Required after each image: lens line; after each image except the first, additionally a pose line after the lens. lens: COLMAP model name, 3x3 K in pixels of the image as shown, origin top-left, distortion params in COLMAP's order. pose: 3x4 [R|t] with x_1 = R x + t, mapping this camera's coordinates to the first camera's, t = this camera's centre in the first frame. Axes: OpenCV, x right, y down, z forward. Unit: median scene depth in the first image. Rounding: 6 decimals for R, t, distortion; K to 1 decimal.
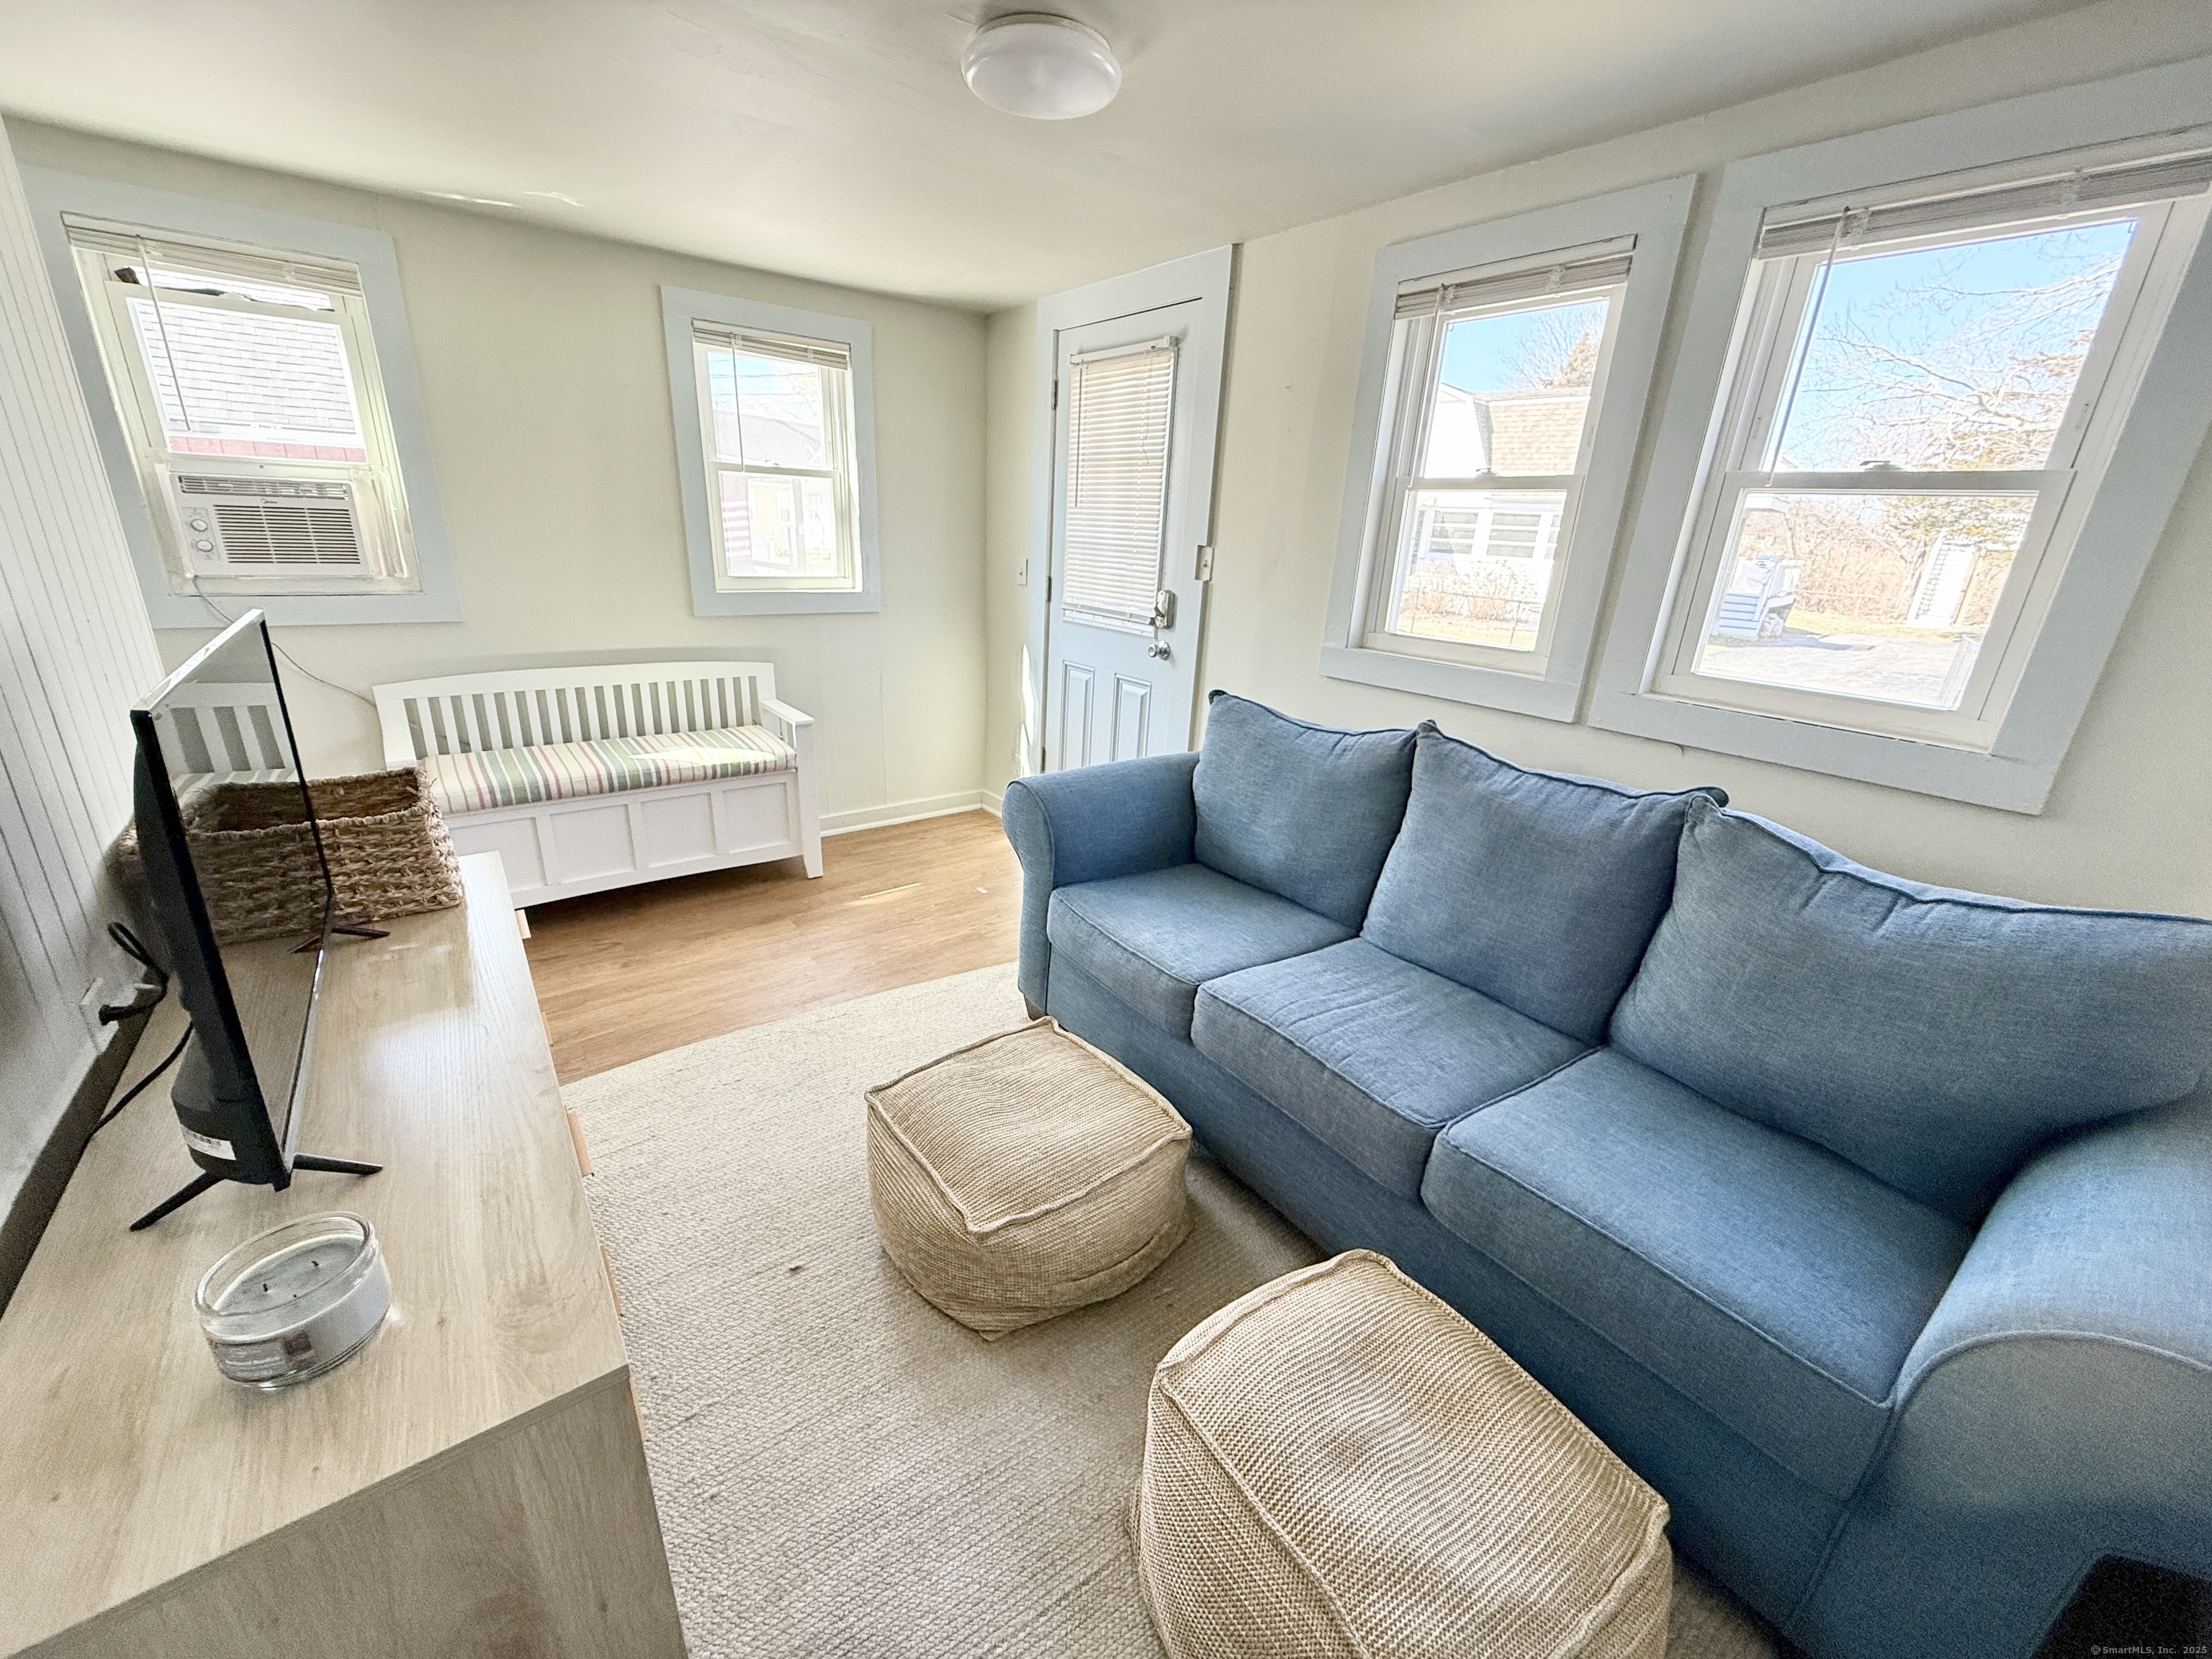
lens RADIAL K [[873.2, 0, 1099.4], [0, 873.2, 819.1], [0, 0, 1]] dist [-0.000247, -0.000247]
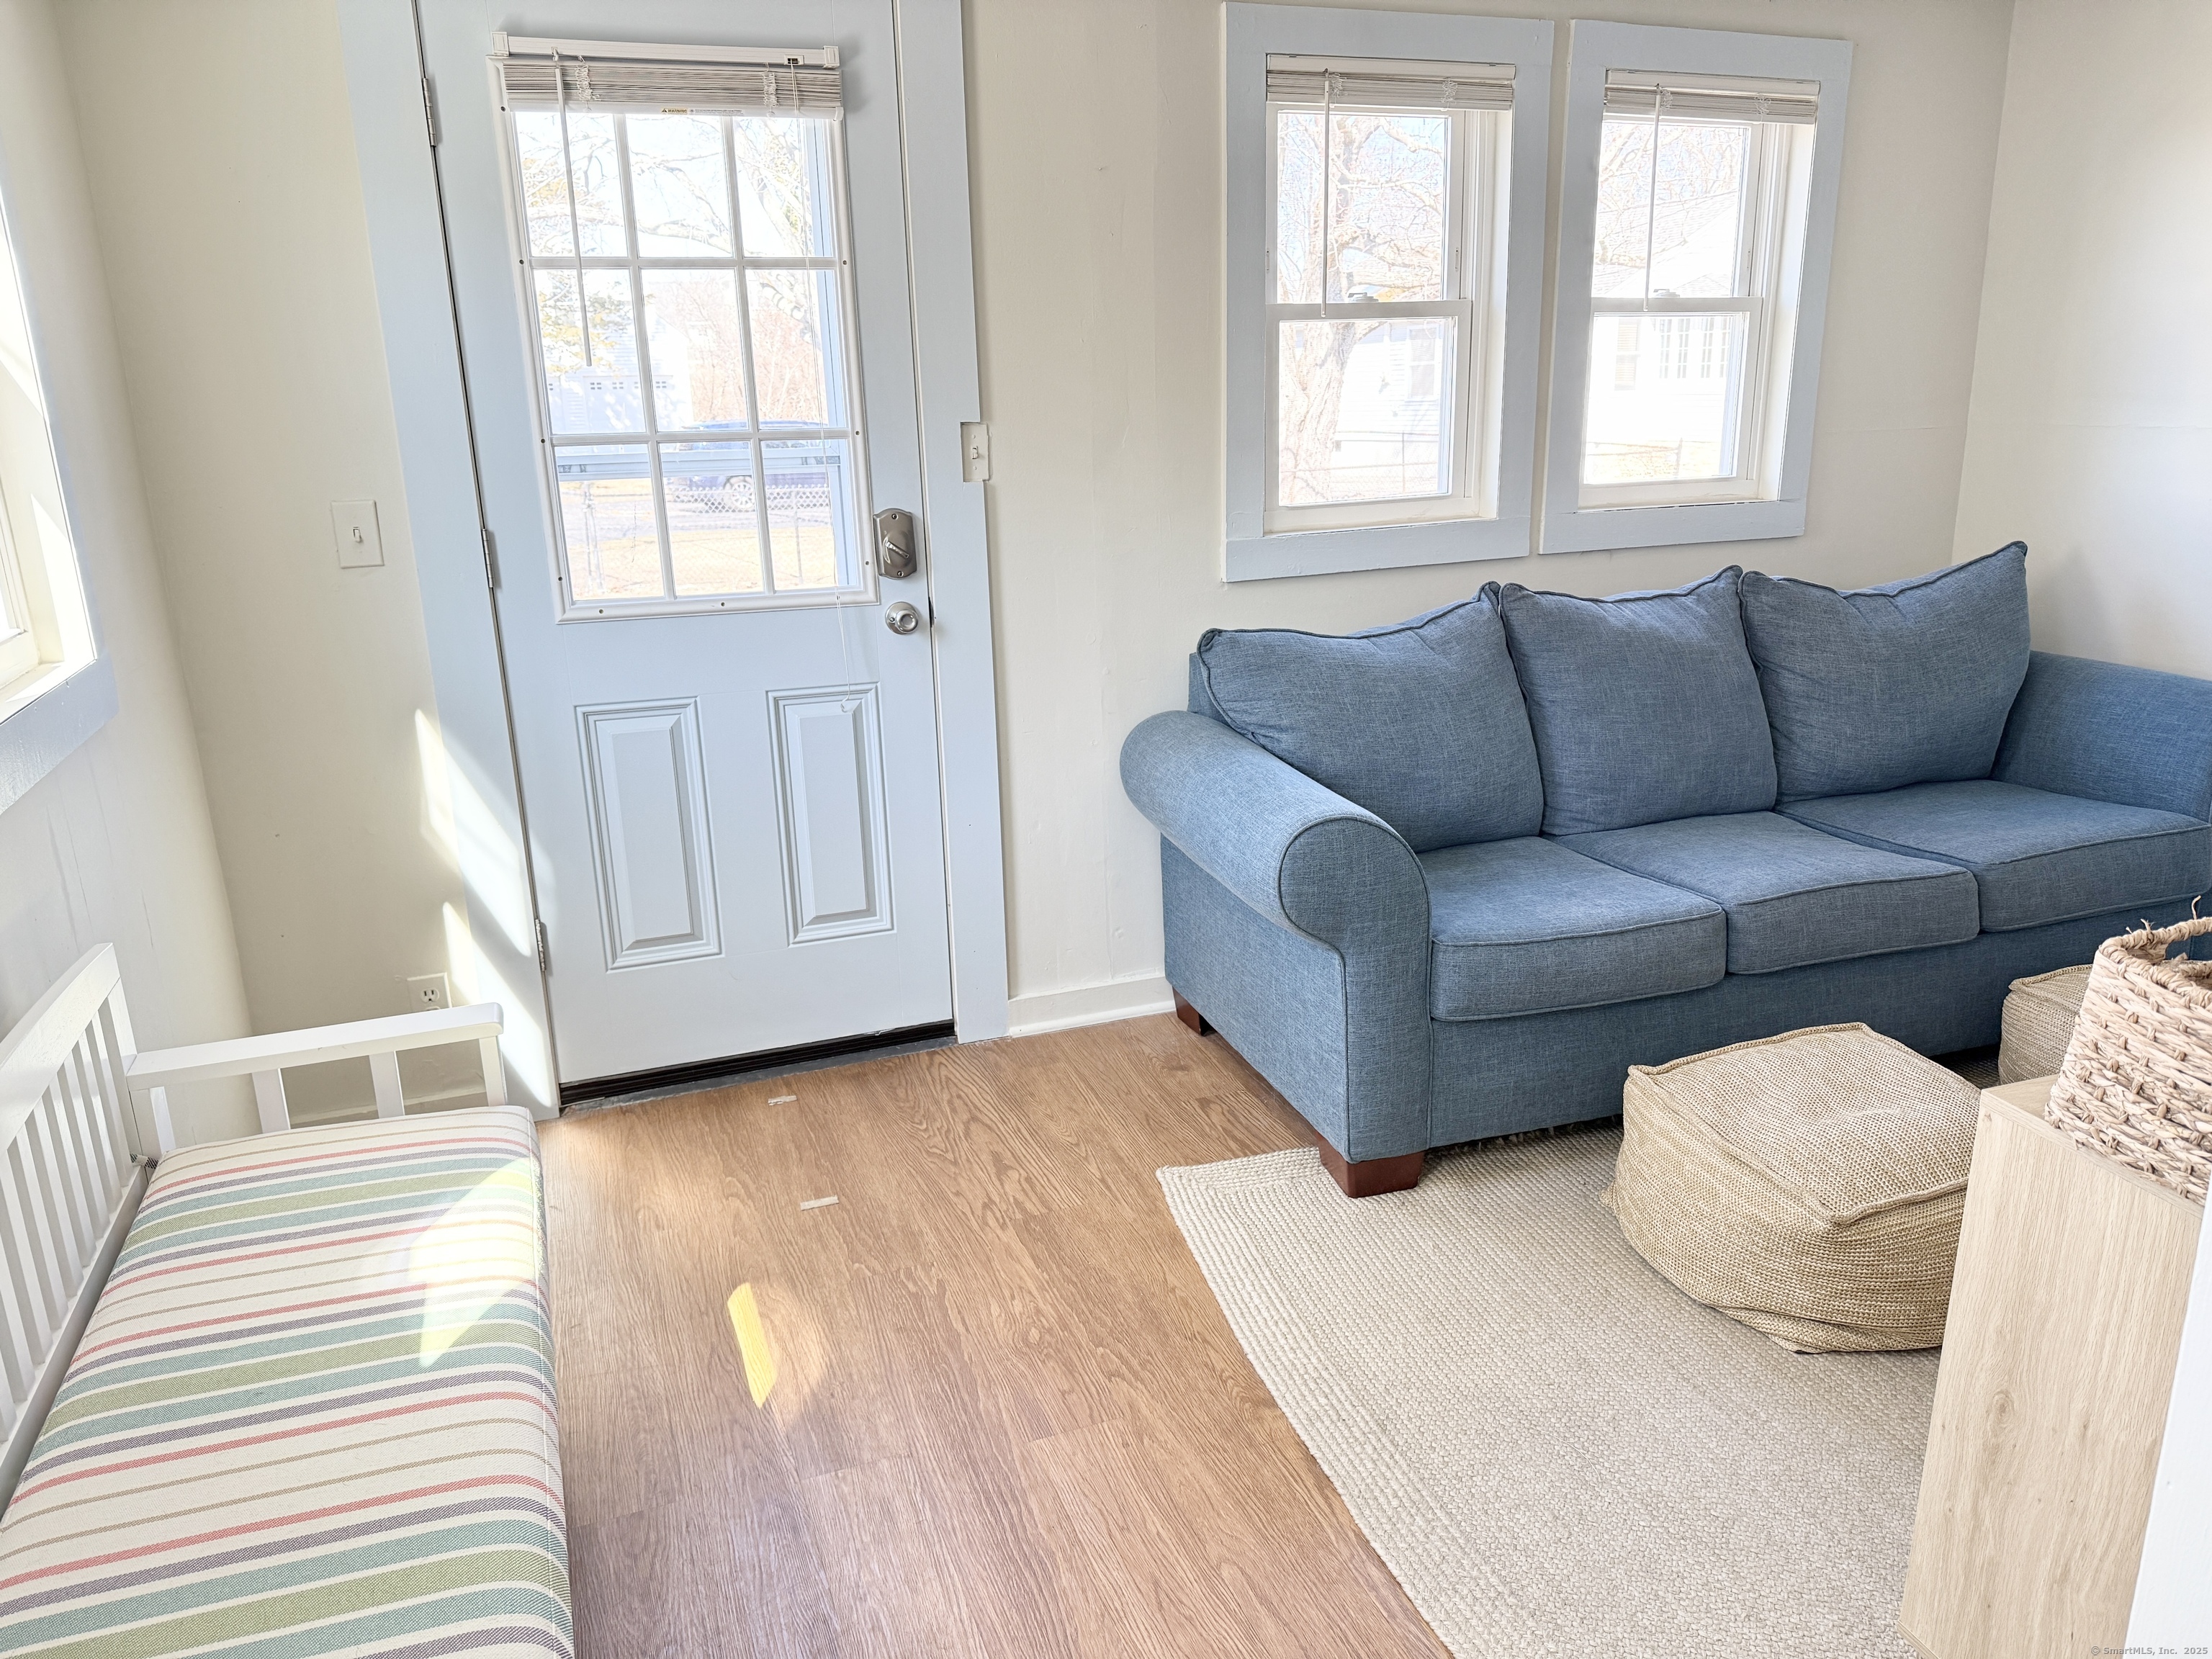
lens RADIAL K [[1540.6, 0, 1101.1], [0, 1540.6, 818.4], [0, 0, 1]] dist [0.053111, -0.063320]
pose [[0.287606, -0.310442, 0.906040, -1.222513], [0.346680, 0.915604, 0.203672, -0.353478], [-0.892802, 0.255529, 0.370957, 0.853882]]
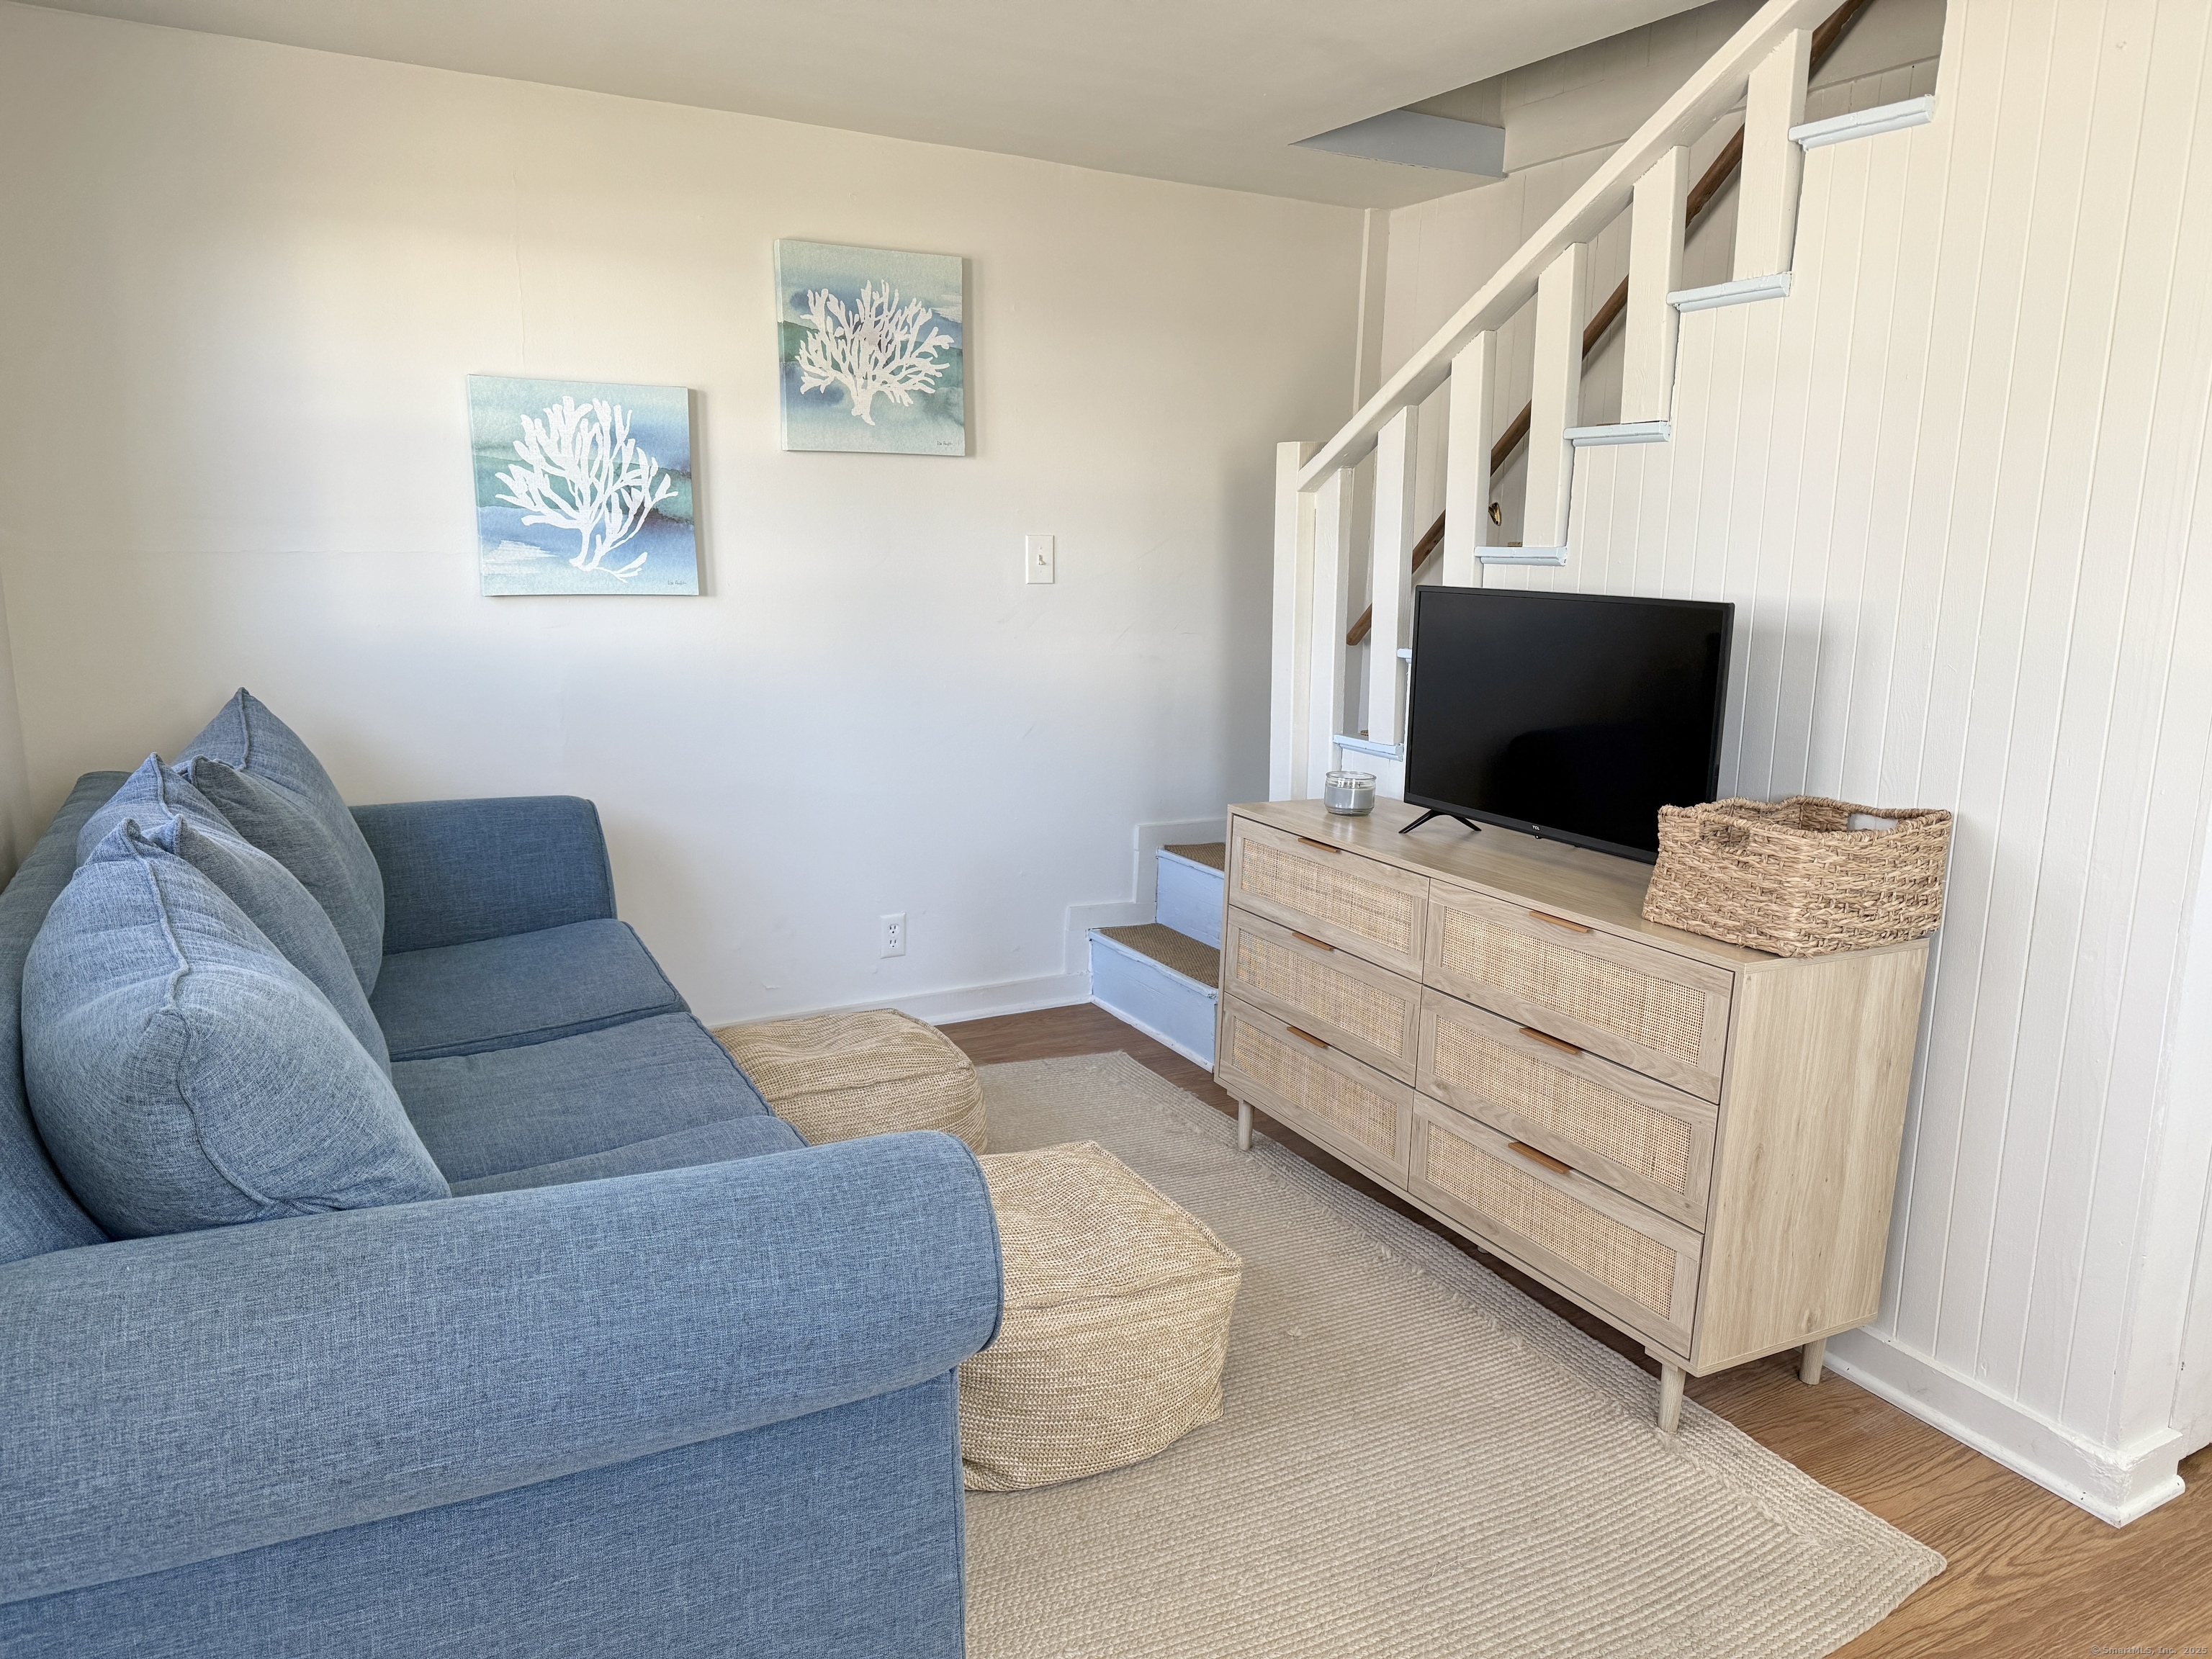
lens RADIAL K [[1540.6, 0, 1101.1], [0, 1540.6, 818.4], [0, 0, 1]] dist [0.053111, -0.063320]
pose [[-0.988153, -0.091489, 0.123224, -0.238495], [-0.018105, 0.866779, 0.498364, -0.553889], [-0.152403, 0.490229, -0.858166, 1.677566]]
